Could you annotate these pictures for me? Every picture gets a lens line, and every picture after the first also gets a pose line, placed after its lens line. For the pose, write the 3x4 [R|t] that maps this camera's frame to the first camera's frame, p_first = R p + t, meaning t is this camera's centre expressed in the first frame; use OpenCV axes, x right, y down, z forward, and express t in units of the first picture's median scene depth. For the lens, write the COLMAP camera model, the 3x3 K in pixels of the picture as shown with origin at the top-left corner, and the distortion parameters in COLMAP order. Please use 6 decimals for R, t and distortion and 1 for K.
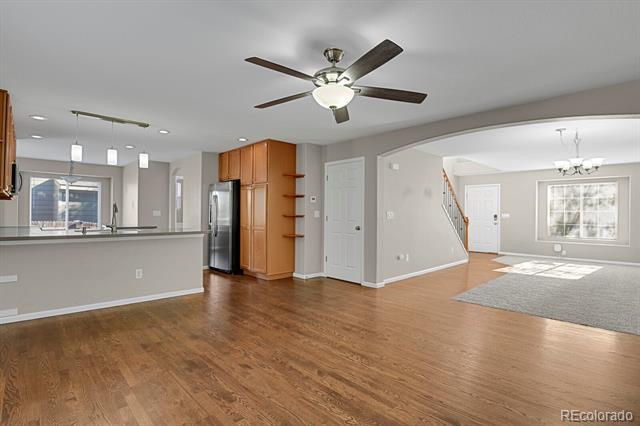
lens RADIAL K [[326.5, 0, 320.0], [0, 326.5, 213.0], [0, 0, 1]] dist [-0.001380, -0.000030]
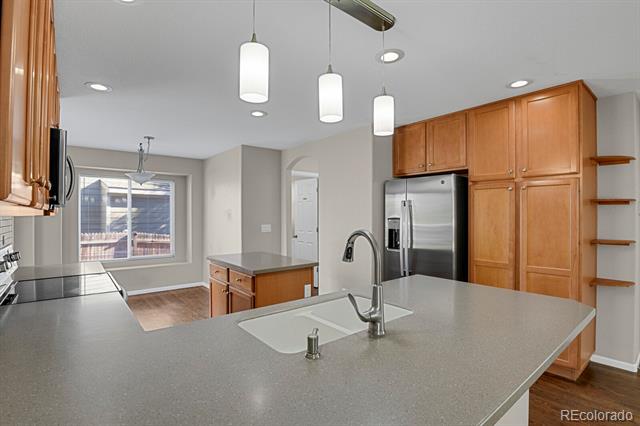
lens RADIAL K [[312.8, 0, 320.0], [0, 312.8, 213.0], [0, 0, 1]] dist [-0.000487, -0.000082]
pose [[0.998537, -0.007590, -0.053544, -0.423785], [0.007586, 0.999971, -0.000285, -0.034049], [0.053544, -0.000122, 0.998565, 0.453055]]
